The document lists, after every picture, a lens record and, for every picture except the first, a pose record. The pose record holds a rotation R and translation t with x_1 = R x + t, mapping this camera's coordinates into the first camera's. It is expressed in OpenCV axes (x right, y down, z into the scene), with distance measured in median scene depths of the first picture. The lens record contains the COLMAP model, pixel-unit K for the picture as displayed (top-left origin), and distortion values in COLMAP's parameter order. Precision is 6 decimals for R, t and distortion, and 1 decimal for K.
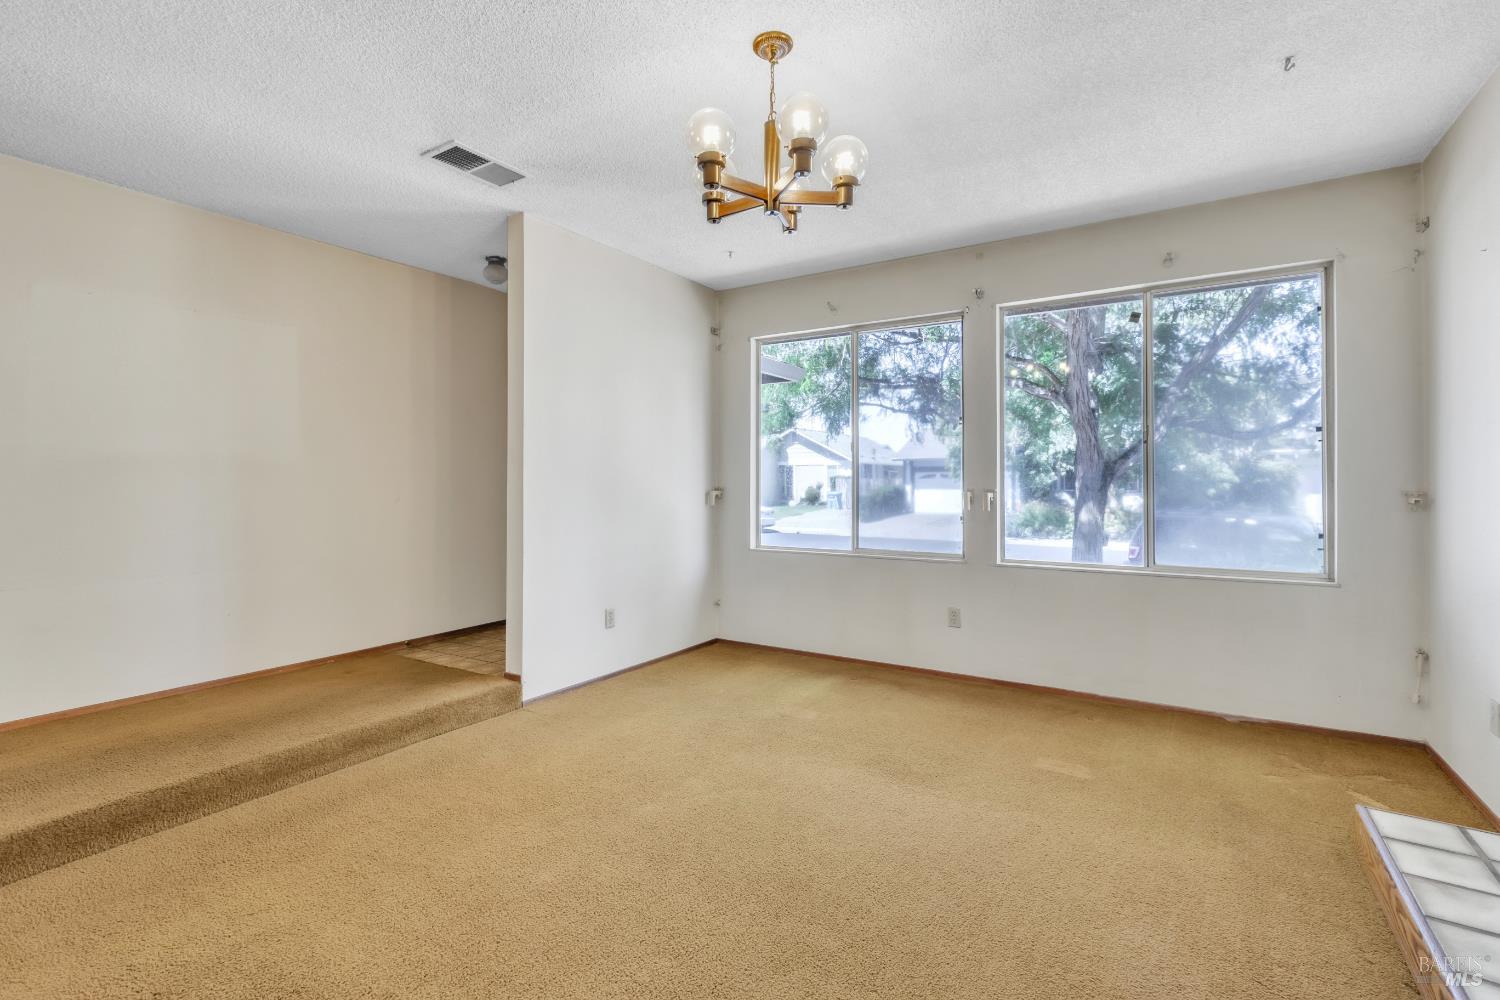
lens RADIAL K [[678.1, 0, 748.4], [0, 678.1, 486.8], [0, 0, 1]] dist [0.000274, -0.000373]
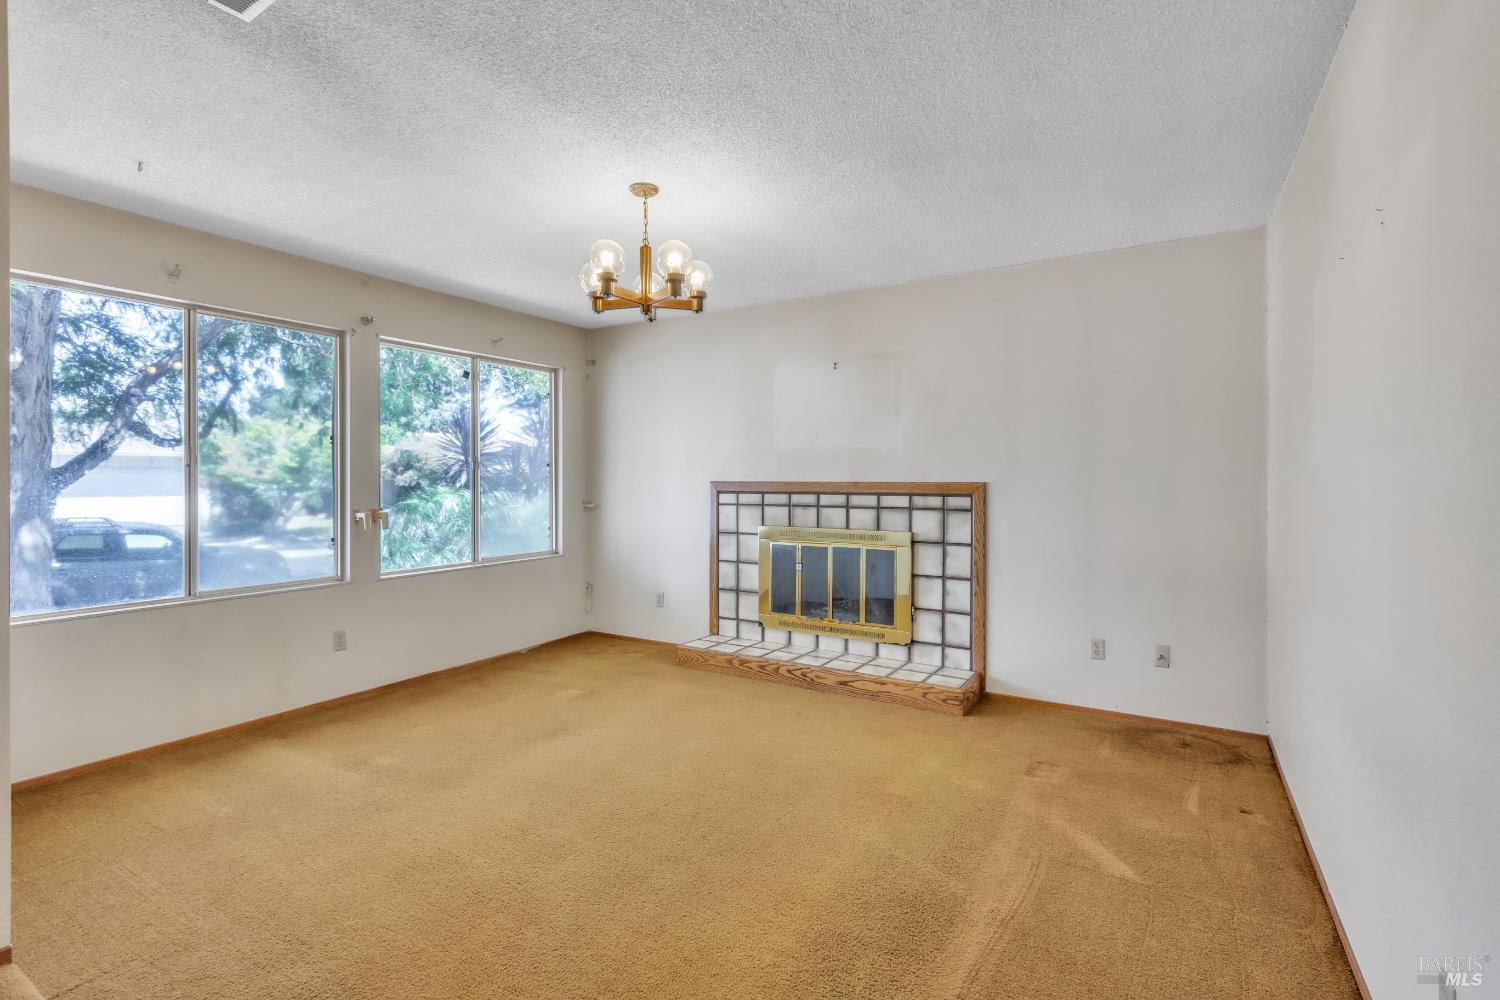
lens RADIAL K [[678.1, 0, 747.9], [0, 678.1, 492.4], [0, 0, 1]] dist [0.000274, -0.000373]
pose [[-0.014816, -0.018733, 0.999715, -0.728183], [0.011760, 0.999752, 0.018908, -0.035508], [-0.999821, 0.012037, -0.014592, 0.447689]]
